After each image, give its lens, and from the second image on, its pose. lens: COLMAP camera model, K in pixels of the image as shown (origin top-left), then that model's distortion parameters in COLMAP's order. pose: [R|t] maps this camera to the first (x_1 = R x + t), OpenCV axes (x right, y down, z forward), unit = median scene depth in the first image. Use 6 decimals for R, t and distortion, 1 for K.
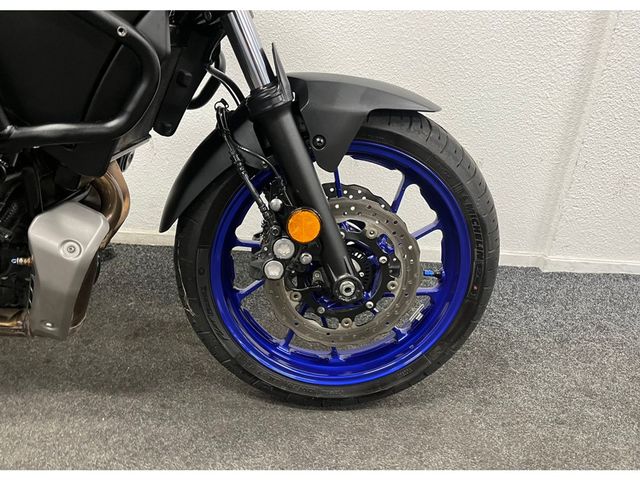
lens RADIAL K [[509.5, 0, 322.1], [0, 509.5, 276.1], [0, 0, 1]] dist [0.081474, -0.078804]
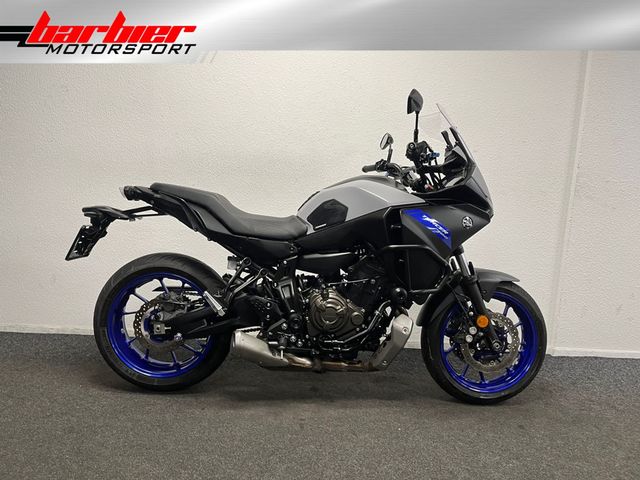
lens RADIAL K [[509.5, 0, 320.4], [0, 509.5, 243.1], [0, 0, 1]] dist [0.081474, -0.078804]
pose [[0.997382, -0.008145, 0.071849, -0.977770], [0.031340, 0.944151, -0.328018, 0.344488], [-0.065165, 0.329412, 0.941935, -1.524883]]
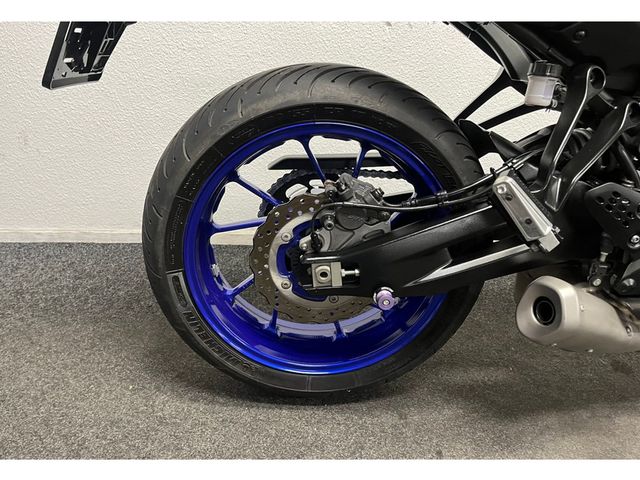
lens RADIAL K [[498.1, 0, 316.4], [0, 498.1, 244.4], [0, 0, 1]] dist [0.019541, -0.017234]
pose [[0.993642, -0.058104, 0.096439, -1.654444], [0.061380, 0.997622, -0.031356, -0.111476], [-0.094387, 0.037076, 0.994845, 0.036797]]
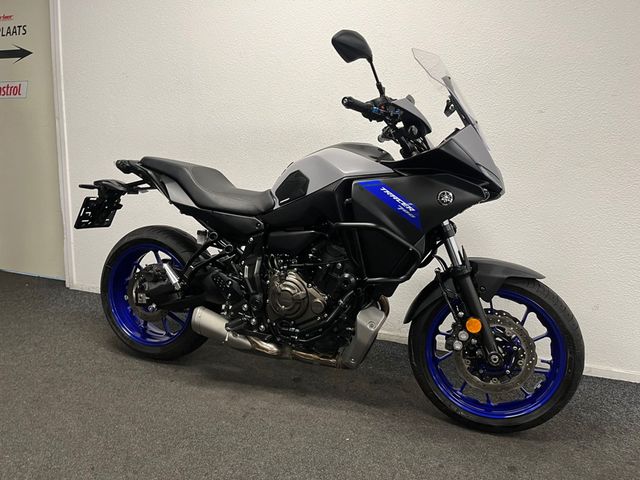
lens RADIAL K [[509.5, 0, 317.2], [0, 509.5, 243.2], [0, 0, 1]] dist [0.081474, -0.078804]
pose [[0.942876, 0.036326, -0.331158, 0.042842], [-0.137309, 0.948054, -0.286951, 0.256715], [0.303531, 0.316030, 0.898885, -1.142495]]
